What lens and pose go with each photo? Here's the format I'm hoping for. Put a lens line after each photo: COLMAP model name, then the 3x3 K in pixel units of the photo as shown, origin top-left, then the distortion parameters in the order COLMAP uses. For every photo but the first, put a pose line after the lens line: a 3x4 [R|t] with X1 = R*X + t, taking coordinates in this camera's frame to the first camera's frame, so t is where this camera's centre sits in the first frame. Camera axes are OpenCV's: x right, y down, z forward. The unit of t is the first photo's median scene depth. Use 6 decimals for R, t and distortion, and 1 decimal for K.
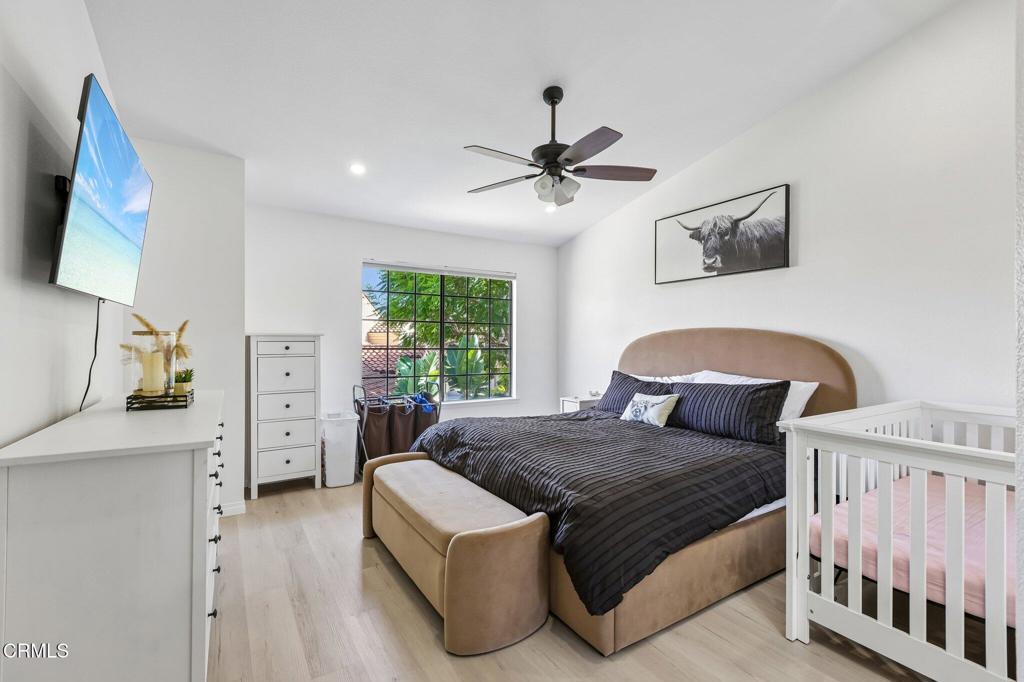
lens RADIAL K [[459.6, 0, 515.0], [0, 459.6, 339.2], [0, 0, 1]] dist [-0.022752, 0.005445]
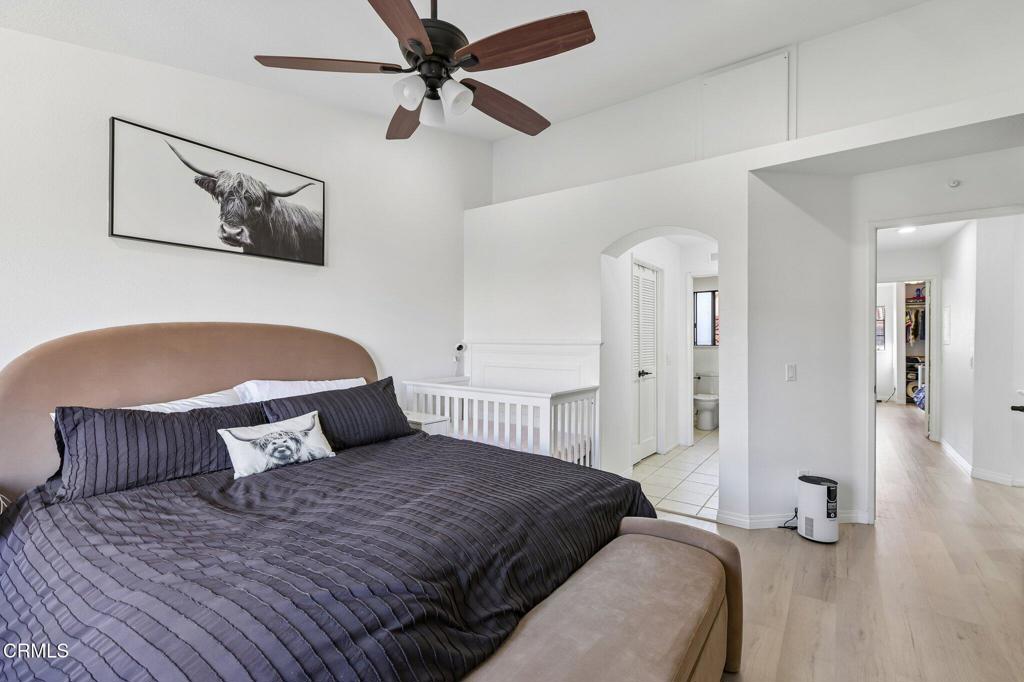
lens RADIAL K [[459.6, 0, 509.6], [0, 459.6, 342.8], [0, 0, 1]] dist [-0.022752, 0.005445]
pose [[-0.386053, -0.006805, 0.922451, -0.448459], [-0.004910, 0.999974, 0.005322, 0.001212], [-0.922463, -0.002475, -0.386076, 0.952875]]
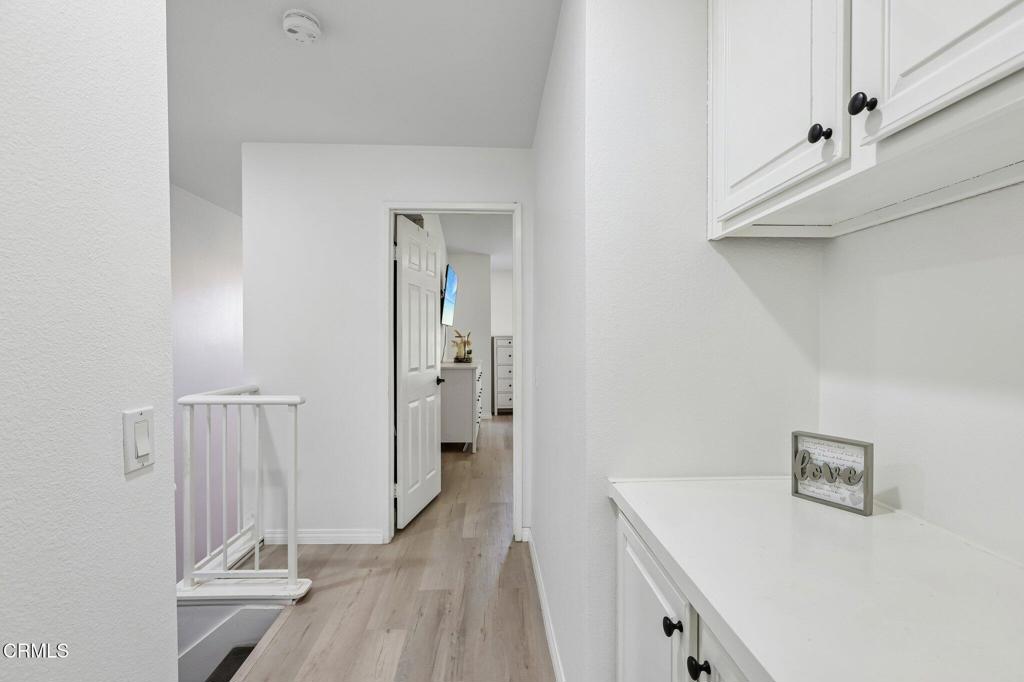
lens RADIAL K [[459.6, 0, 510.7], [0, 459.6, 342.3], [0, 0, 1]] dist [-0.022752, 0.005445]
pose [[0.868634, -0.001084, -0.495452, 0.506965], [0.006926, 0.999926, 0.009954, -0.002426], [0.495405, -0.012077, 0.868578, -0.754792]]
